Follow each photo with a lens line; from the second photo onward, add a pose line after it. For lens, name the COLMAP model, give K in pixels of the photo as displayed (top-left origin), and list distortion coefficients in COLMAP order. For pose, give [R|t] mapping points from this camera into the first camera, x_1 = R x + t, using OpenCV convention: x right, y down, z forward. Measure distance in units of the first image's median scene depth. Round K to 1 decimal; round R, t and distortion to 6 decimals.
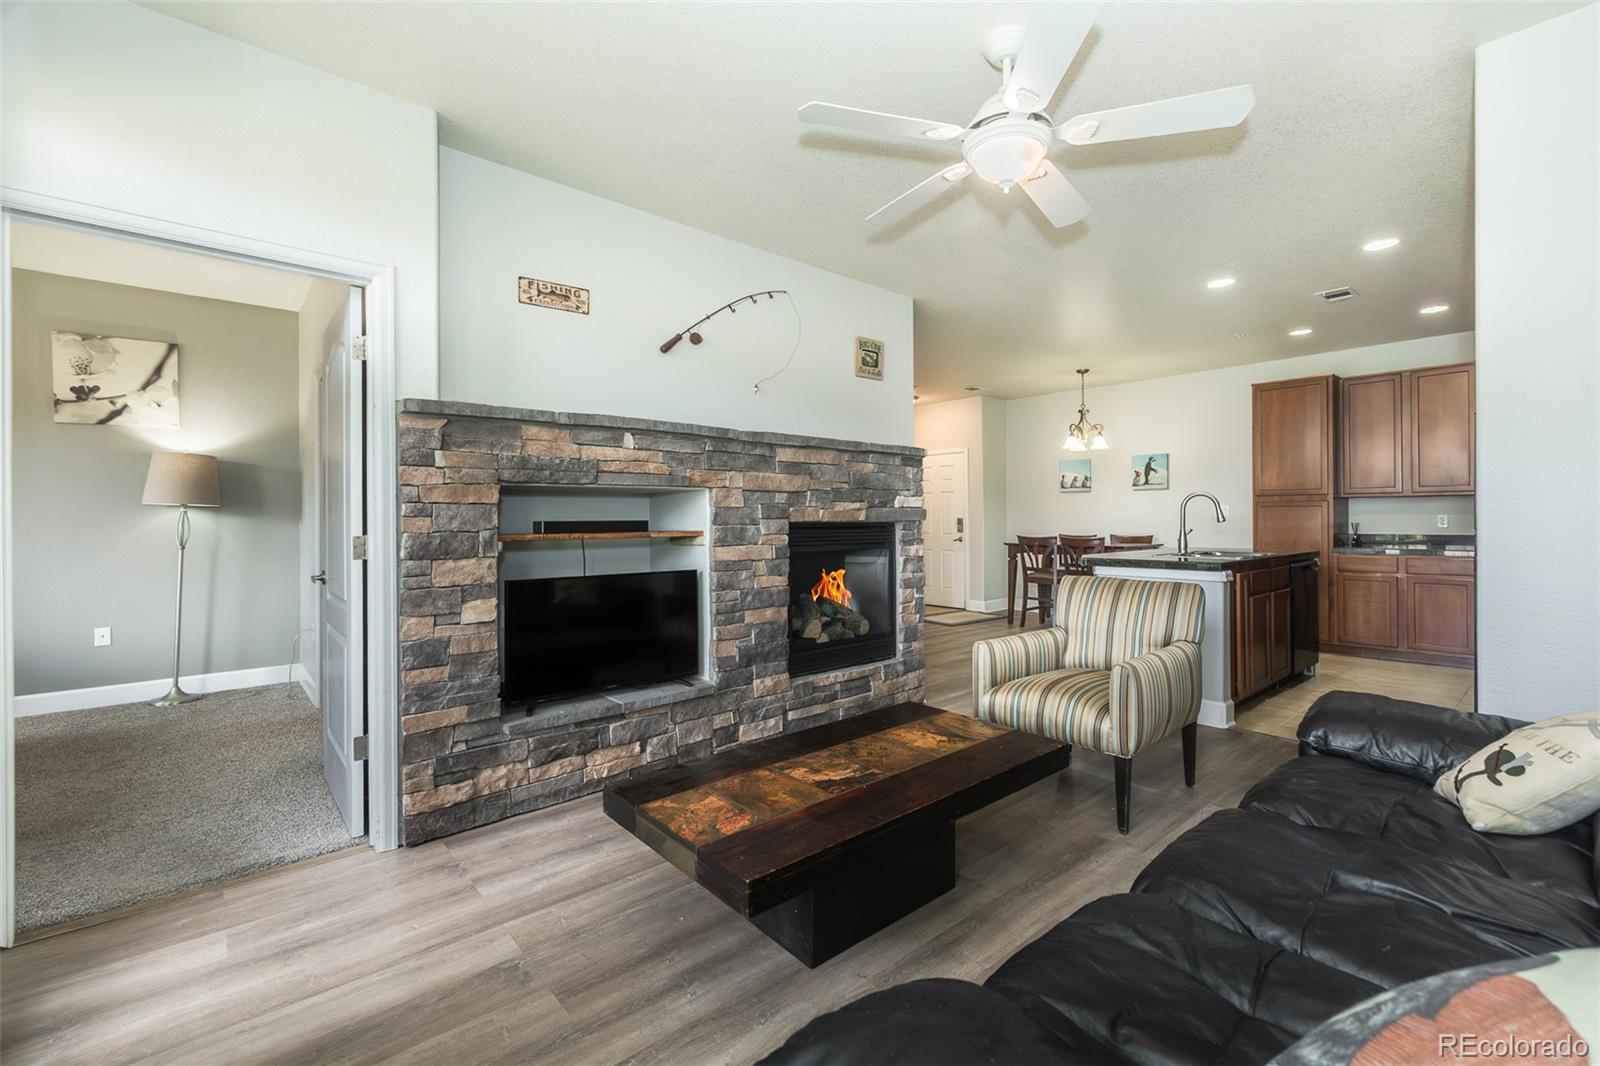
lens RADIAL K [[694.2, 0, 816.5], [0, 694.2, 516.6], [0, 0, 1]] dist [-0.002929, -0.000346]
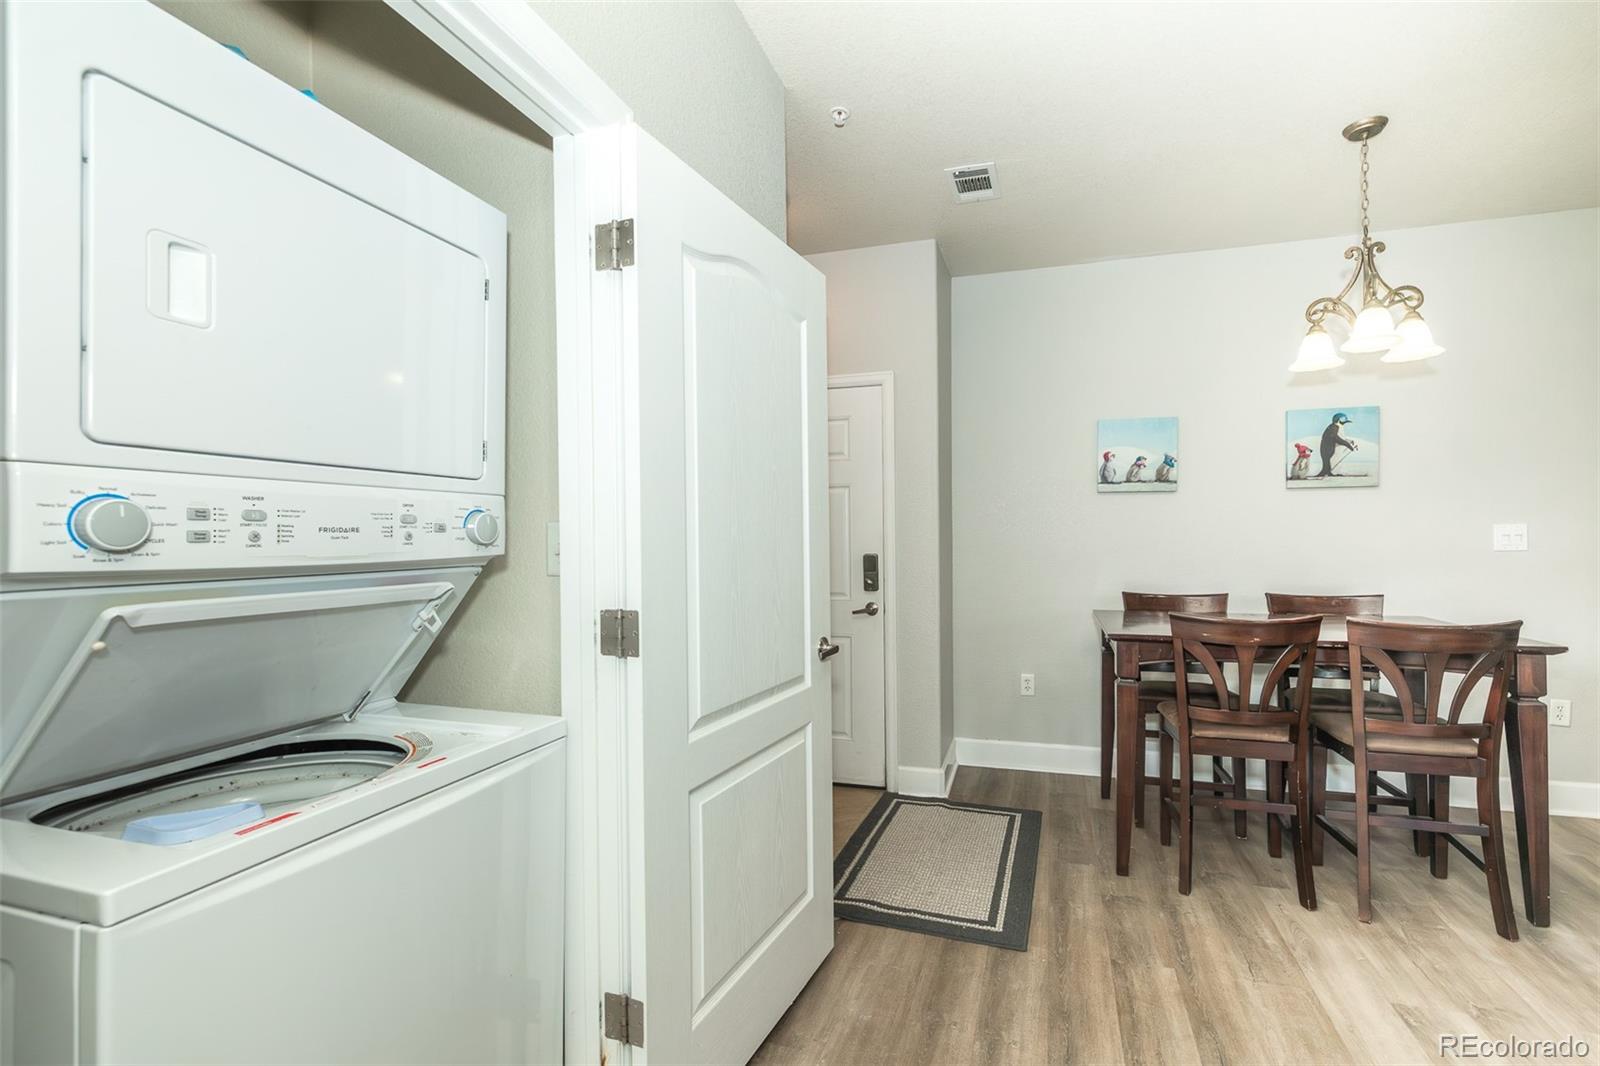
lens RADIAL K [[694.2, 0, 836.4], [0, 694.2, 541.3], [0, 0, 1]] dist [-0.002929, -0.000346]
pose [[0.848273, -0.004309, 0.529542, -0.019019], [0.002238, 0.999987, 0.004552, -0.008651], [-0.529555, -0.002676, 0.848272, 0.861164]]
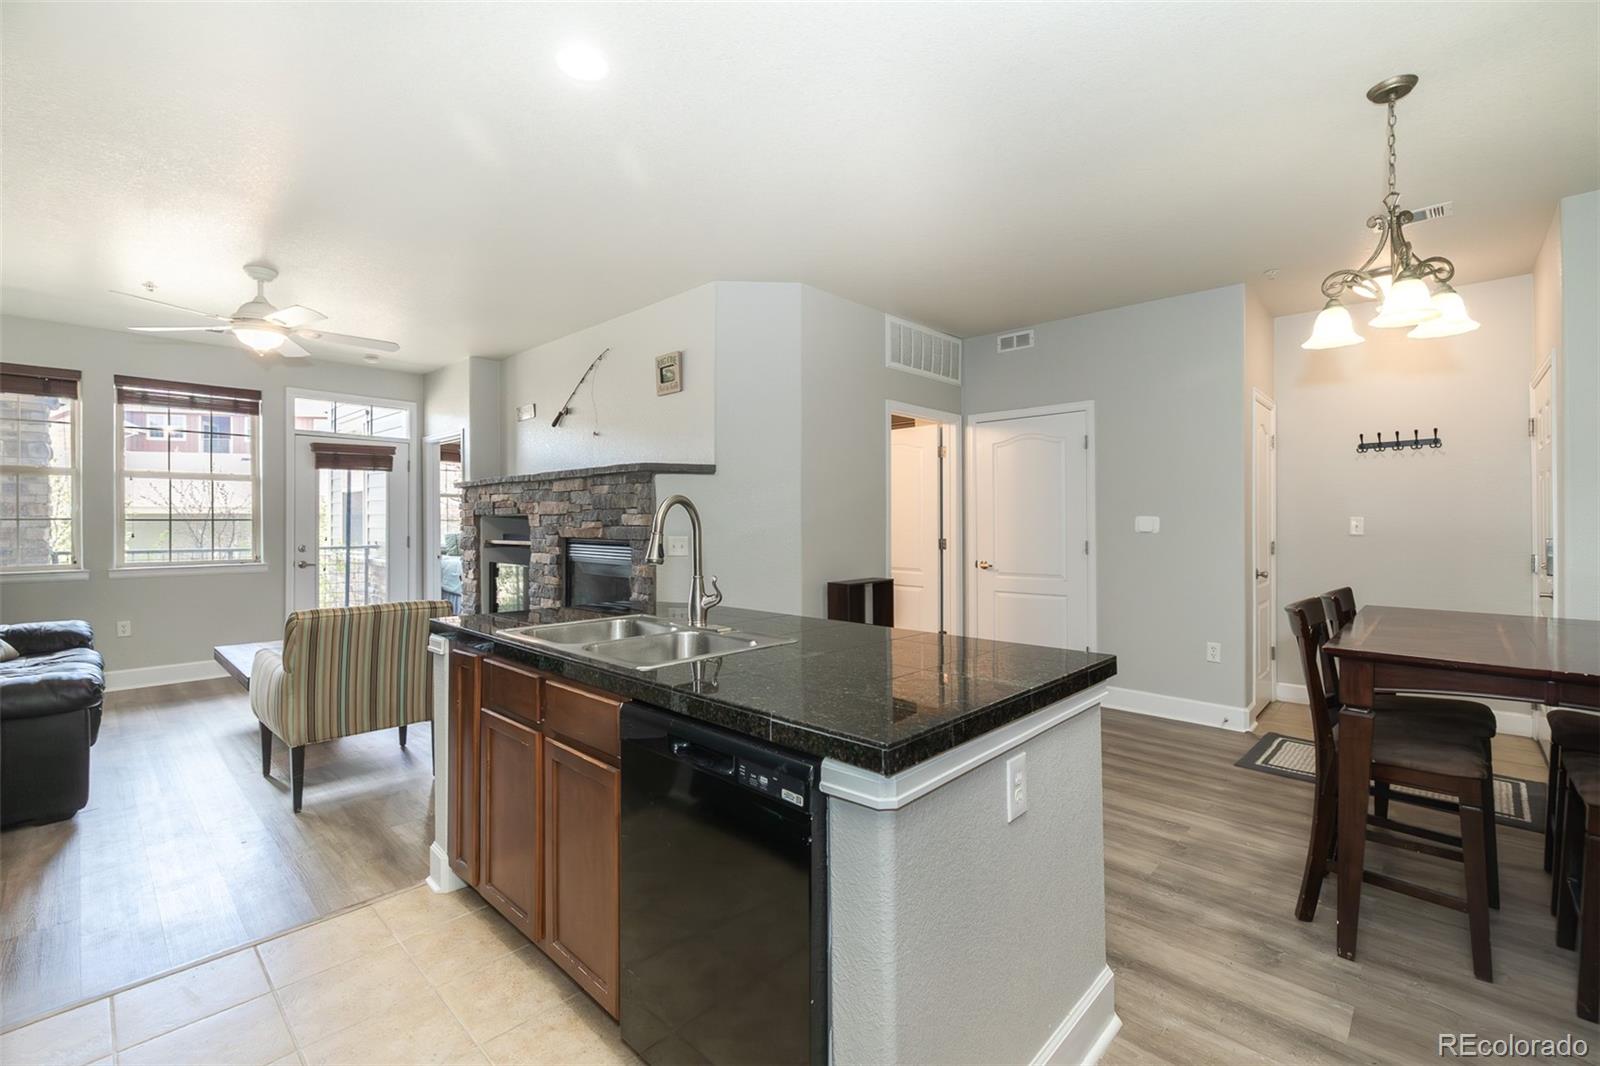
lens RADIAL K [[694.2, 0, 793.9], [0, 694.2, 527.4], [0, 0, 1]] dist [-0.002929, -0.000346]
pose [[0.074525, 0.009200, -0.997177, 0.692775], [0.004743, 0.999943, 0.009580, -0.011422], [0.997208, -0.005443, 0.074477, 0.710752]]
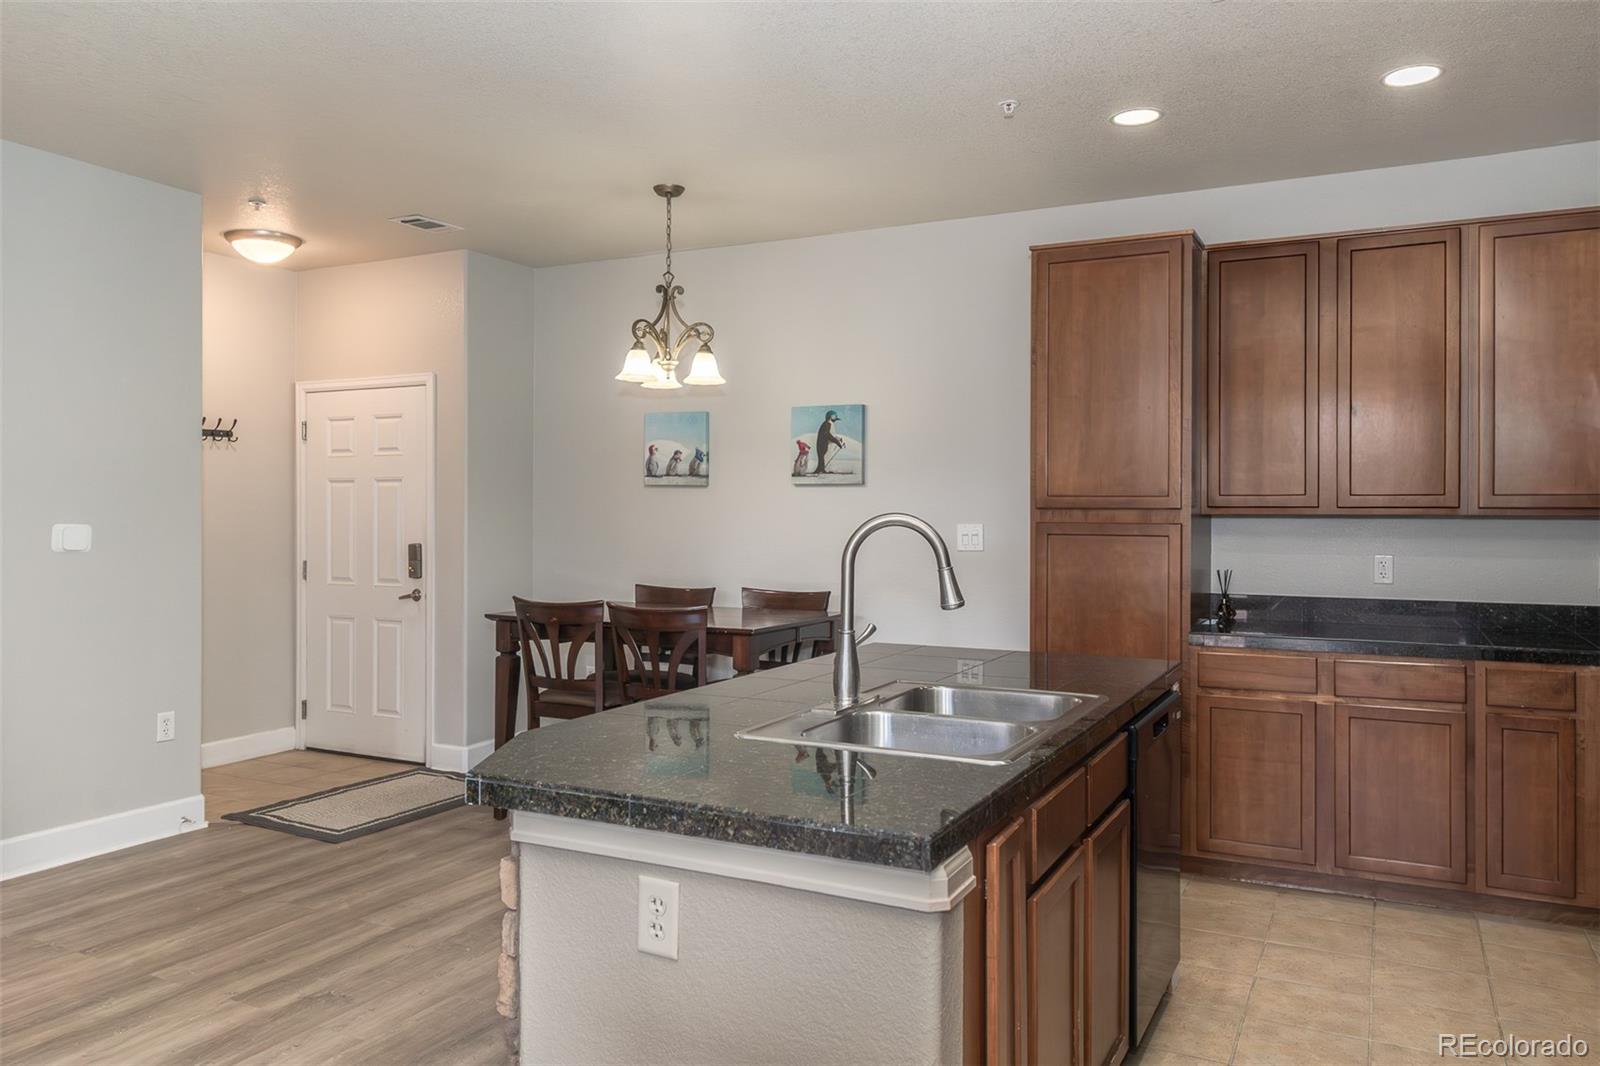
lens RADIAL K [[1145.7, 0, 807.7], [0, 1145.7, 518.1], [0, 0, 1]] dist [-0.001329, -0.001386]
pose [[0.929404, 0.005426, 0.369024, 0.217672], [-0.008615, 0.999938, 0.006994, -0.024887], [-0.368963, -0.009679, 0.929394, 0.356234]]
